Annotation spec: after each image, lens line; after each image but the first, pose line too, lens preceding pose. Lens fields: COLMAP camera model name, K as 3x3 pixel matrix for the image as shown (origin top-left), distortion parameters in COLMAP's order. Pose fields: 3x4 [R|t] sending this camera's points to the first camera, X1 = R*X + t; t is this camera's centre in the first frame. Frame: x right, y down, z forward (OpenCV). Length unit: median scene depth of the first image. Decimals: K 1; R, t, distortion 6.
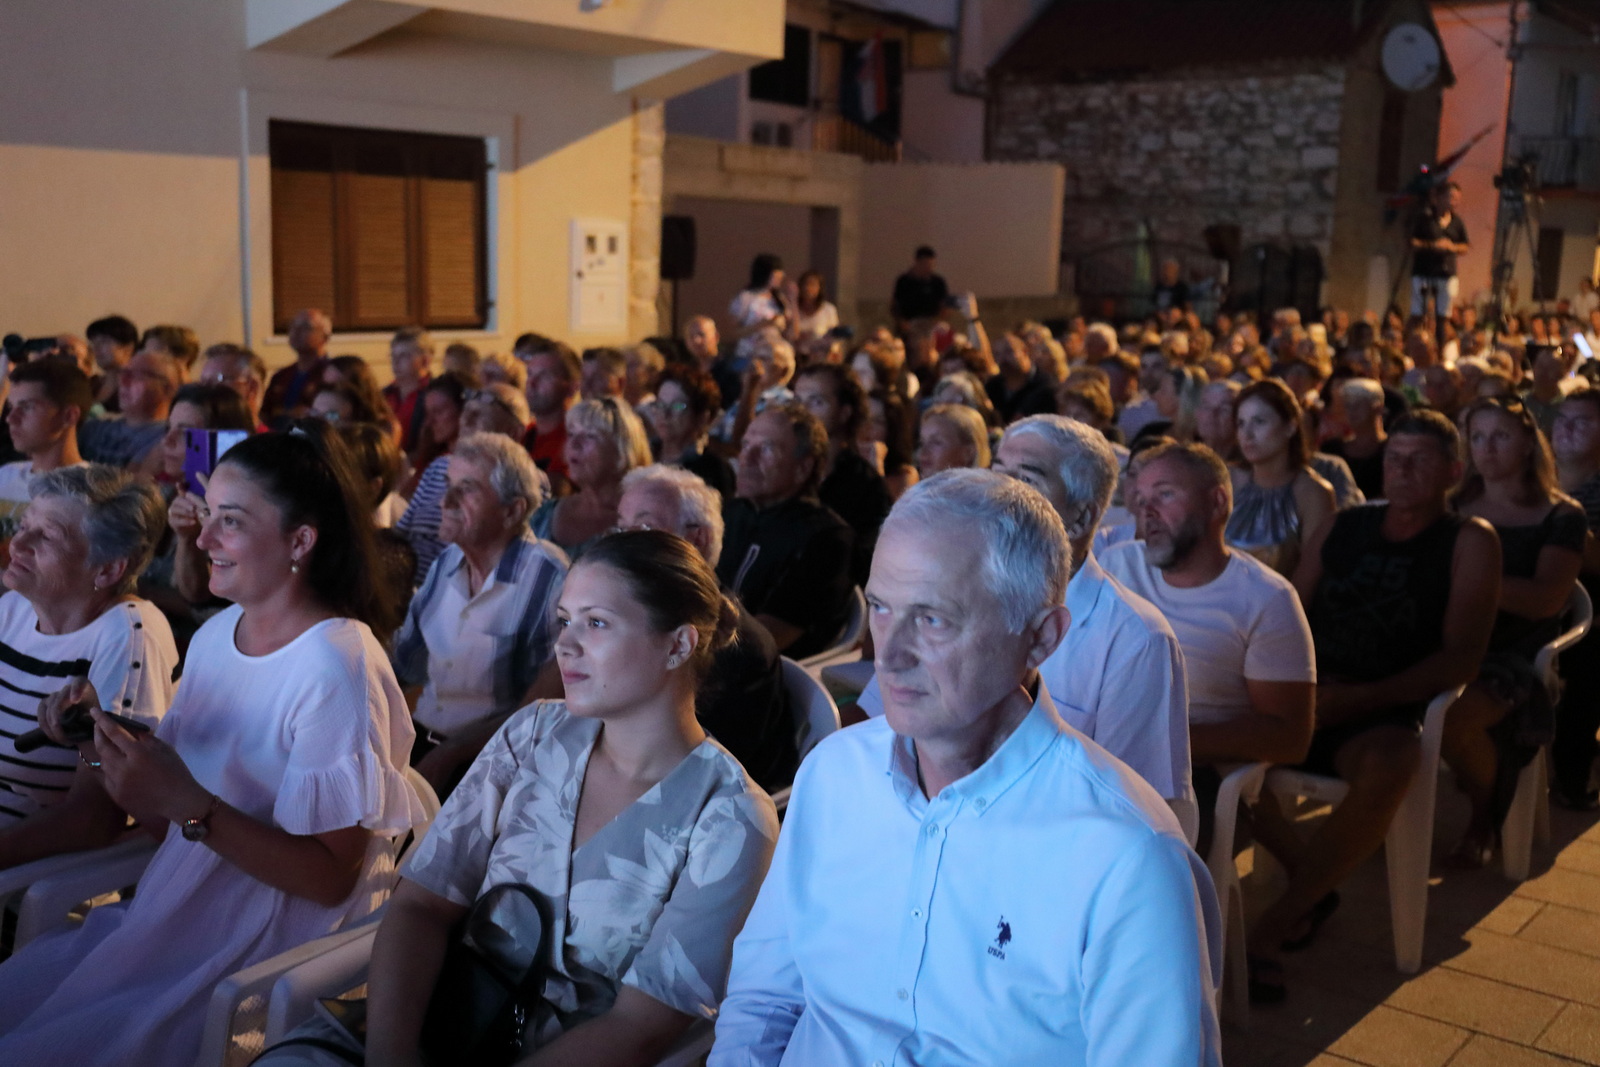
lens RADIAL K [[1759.2, 0, 798.5], [0, 1759.2, 530.4], [0, 0, 1]] dist [0.045955, 0.000000]
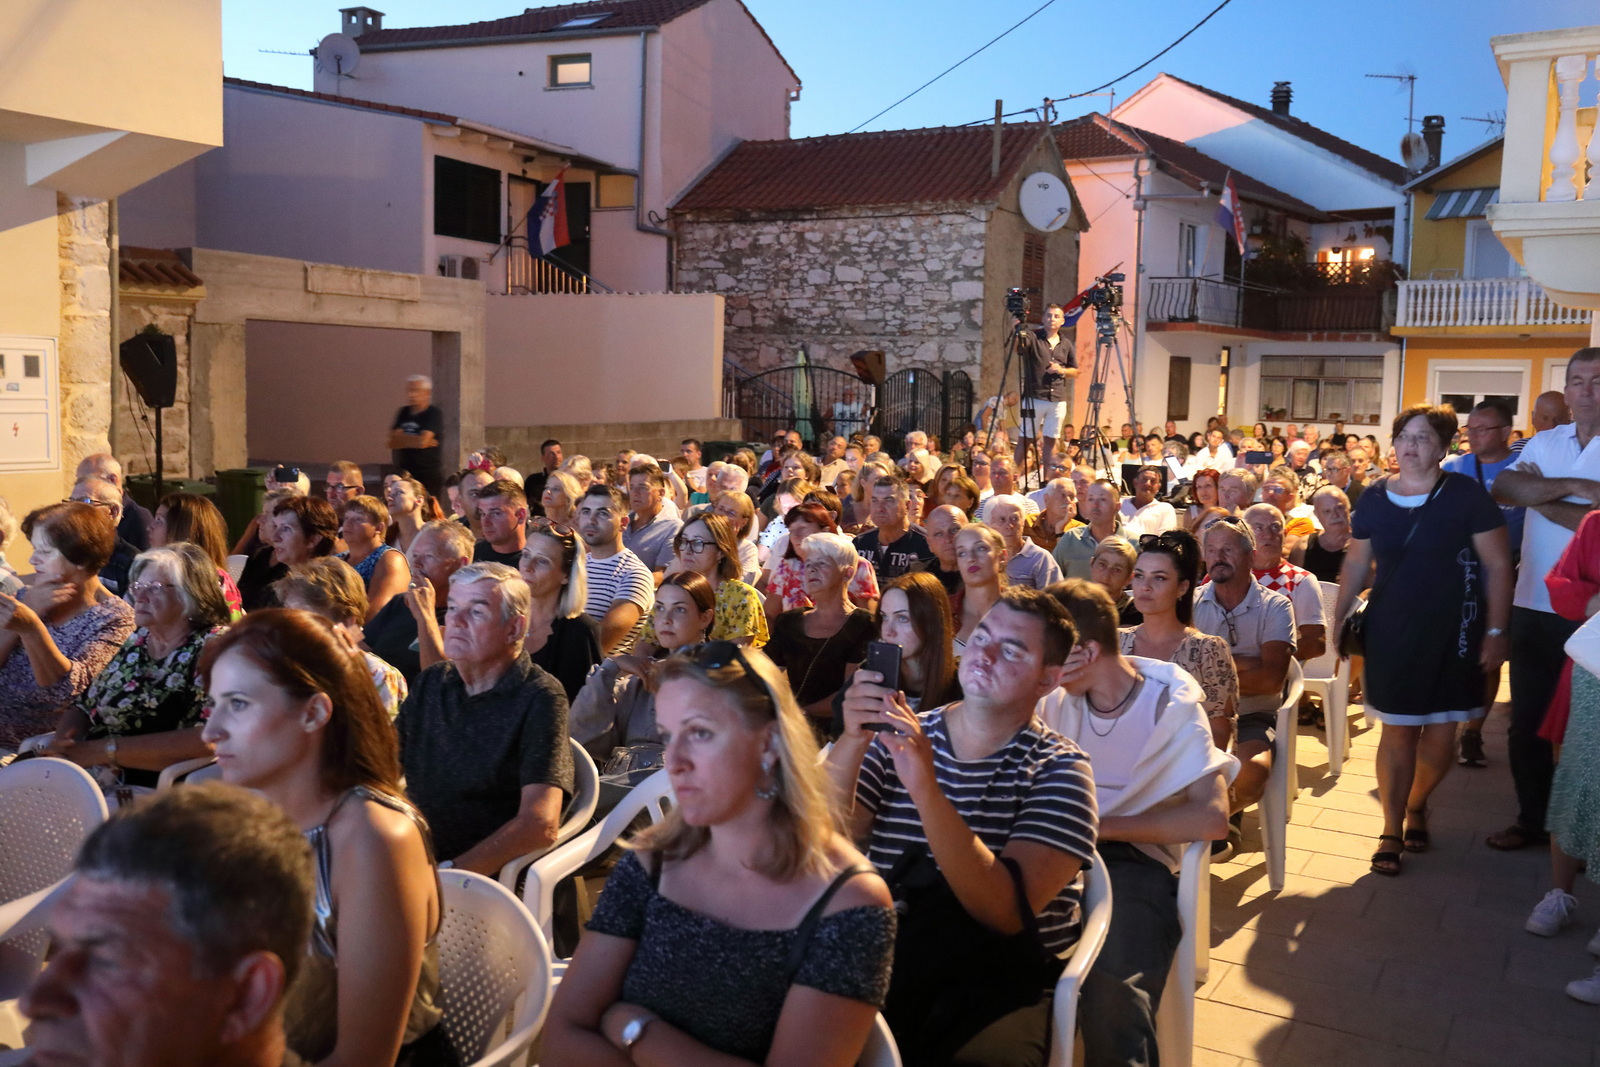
lens RADIAL K [[1454.4, 0, 805.3], [0, 1454.4, 535.0], [0, 0, 1]] dist [-0.052186, 0.096412]
pose [[0.992323, -0.019319, 0.122154, 0.082932], [0.025619, 0.998410, -0.050218, -0.018873], [-0.120990, 0.052962, 0.991240, 0.136891]]
